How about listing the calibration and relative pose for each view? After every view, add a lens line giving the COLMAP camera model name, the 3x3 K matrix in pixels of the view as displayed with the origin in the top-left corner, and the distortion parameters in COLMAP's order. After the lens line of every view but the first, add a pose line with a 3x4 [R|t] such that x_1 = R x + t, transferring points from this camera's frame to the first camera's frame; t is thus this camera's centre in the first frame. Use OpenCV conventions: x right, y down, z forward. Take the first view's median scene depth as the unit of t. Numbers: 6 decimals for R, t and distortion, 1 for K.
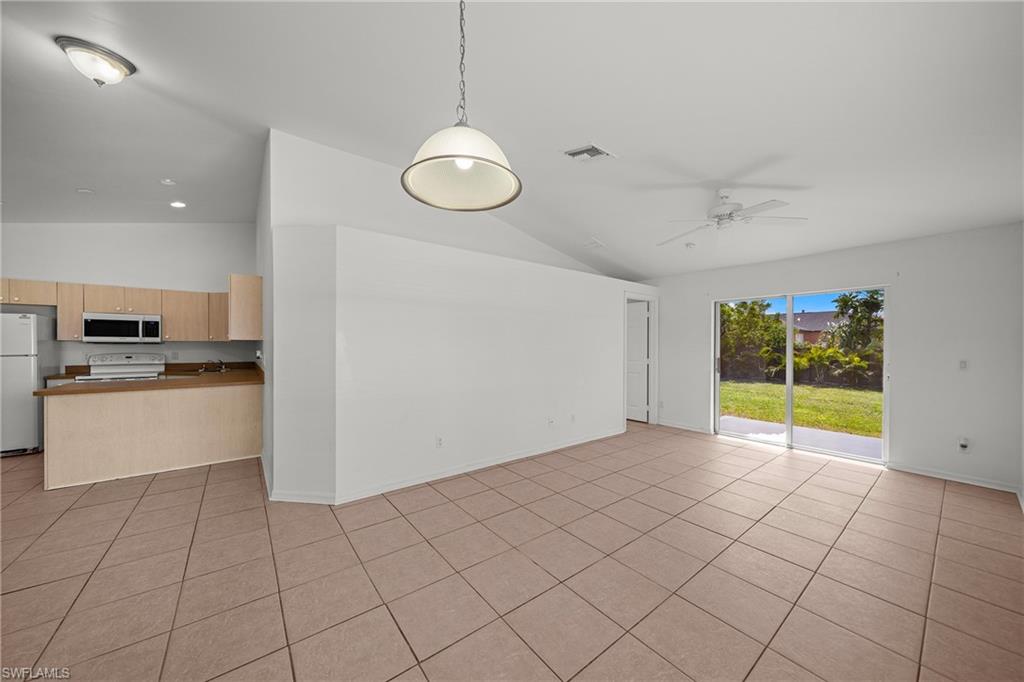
lens RADIAL K [[350.7, 0, 509.2], [0, 350.7, 346.4], [0, 0, 1]] dist [-0.002534, 0.000069]
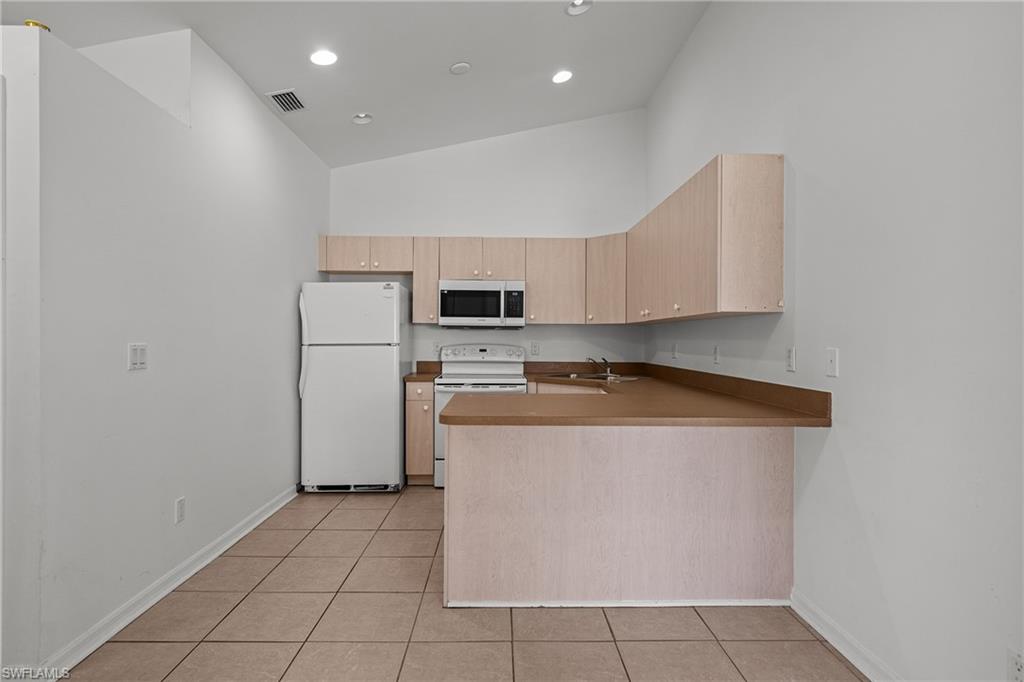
lens RADIAL K [[524.8, 0, 508.8], [0, 524.8, 340.6], [0, 0, 1]] dist [0.002189, -0.001200]
pose [[0.806394, 0.004976, -0.591357, -0.508170], [-0.007026, 0.999975, -0.001166, 0.014669], [0.591337, 0.005095, 0.806409, 0.274676]]
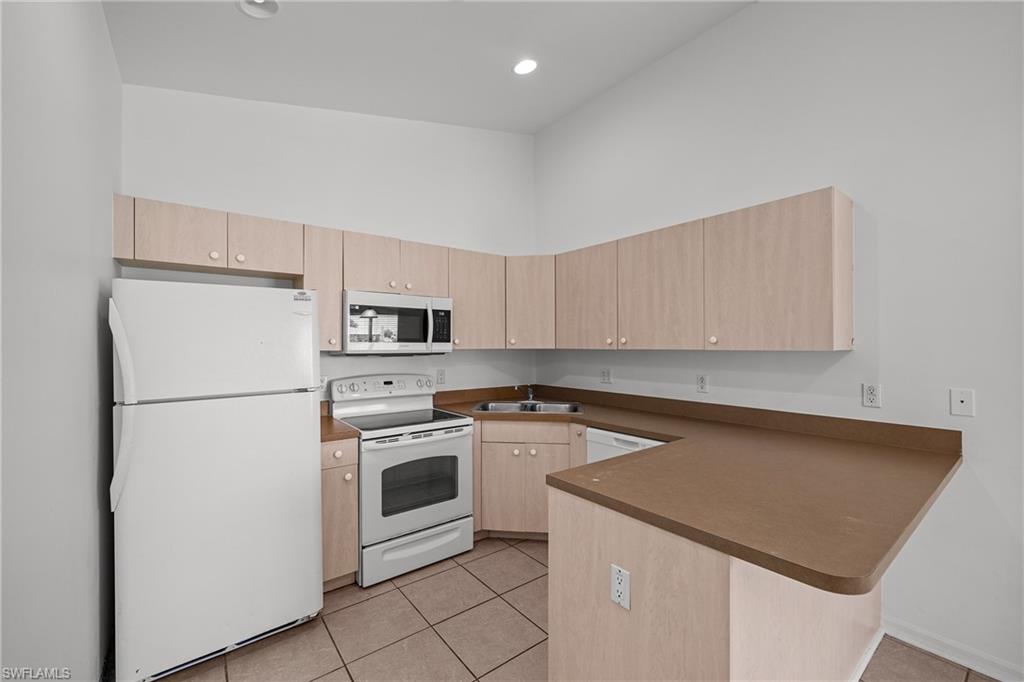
lens RADIAL K [[406.8, 0, 500.4], [0, 406.8, 345.0], [0, 0, 1]] dist [-0.001549, 0.000044]
pose [[0.999980, -0.004303, 0.004619, -0.960608], [0.004317, 0.999986, -0.003075, -0.021054], [-0.004606, 0.003095, 0.999985, 0.433588]]
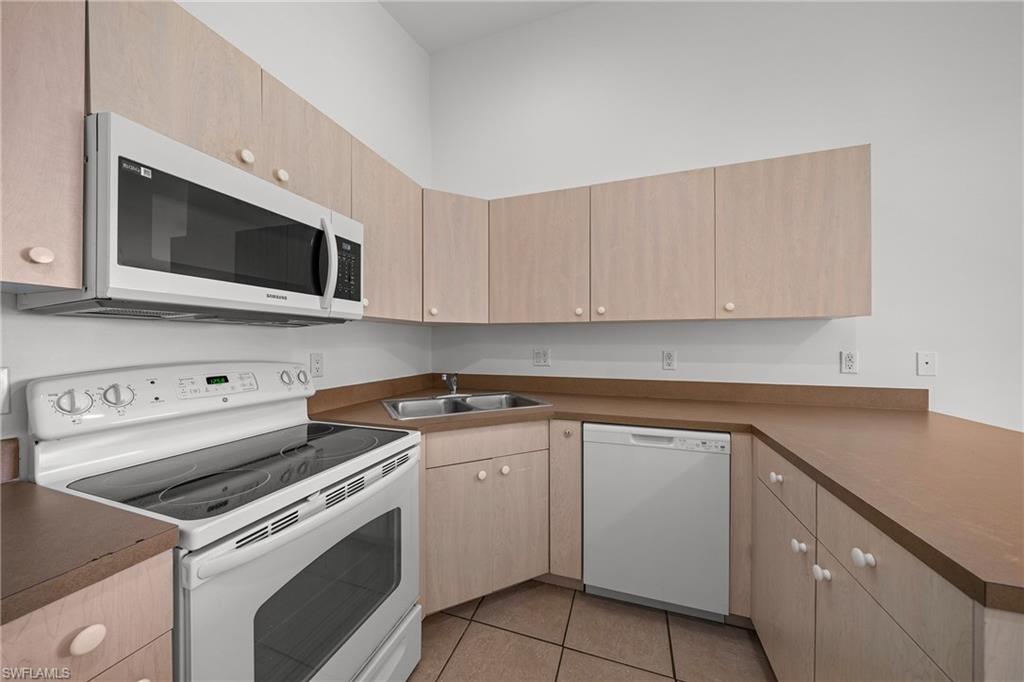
lens RADIAL K [[350.7, 0, 507.2], [0, 350.7, 343.4], [0, 0, 1]] dist [-0.002534, 0.000069]
pose [[0.833416, -0.003746, 0.552633, -1.089758], [0.002885, 0.999993, 0.002428, 0.007168], [-0.552638, -0.000429, 0.833421, 0.722030]]
